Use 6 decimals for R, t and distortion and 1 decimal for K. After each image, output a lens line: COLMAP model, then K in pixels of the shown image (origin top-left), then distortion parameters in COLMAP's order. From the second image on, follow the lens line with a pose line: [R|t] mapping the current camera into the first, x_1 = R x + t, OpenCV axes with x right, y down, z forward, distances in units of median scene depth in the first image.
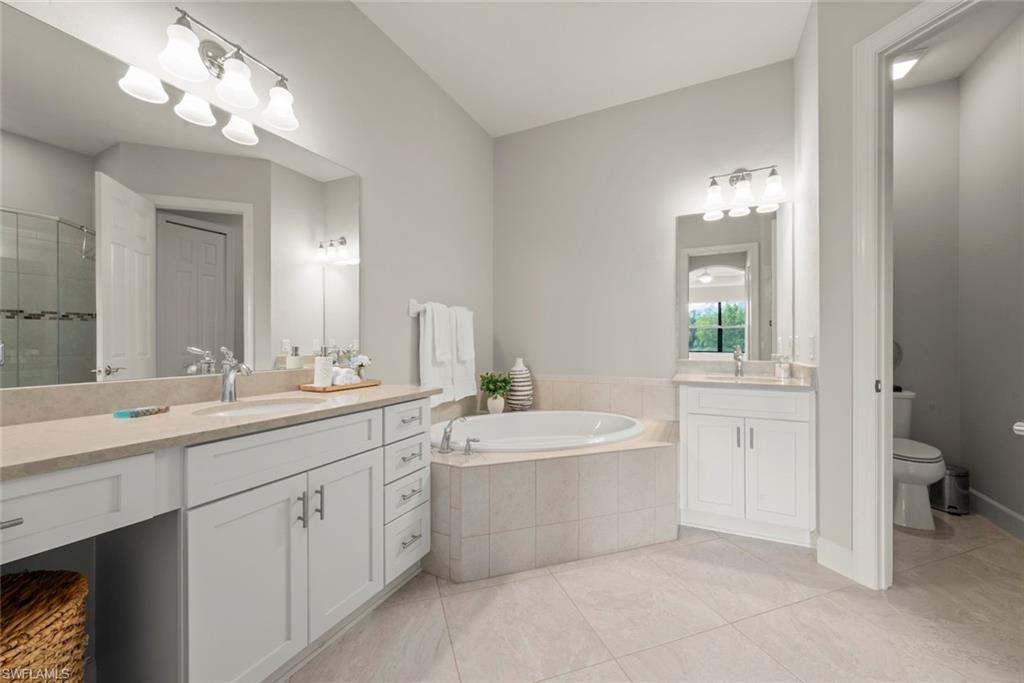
lens RADIAL K [[403.3, 0, 512.0], [0, 403.3, 341.5], [0, 0, 1]] dist [0.000124, 0.000124]
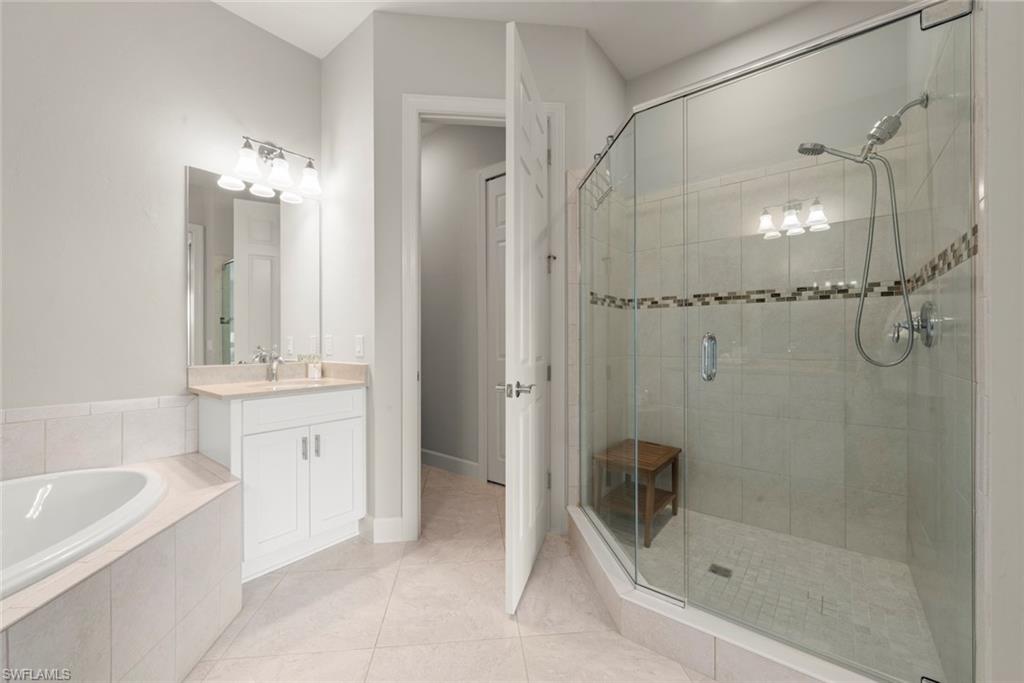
lens RADIAL K [[403.3, 0, 512.0], [0, 403.3, 341.5], [0, 0, 1]] dist [0.000124, 0.000124]
pose [[0.201805, 0.003613, 0.979419, -0.258594], [0.004329, 0.999980, -0.004580, 0.010126], [-0.979416, 0.005164, 0.201785, 0.449915]]
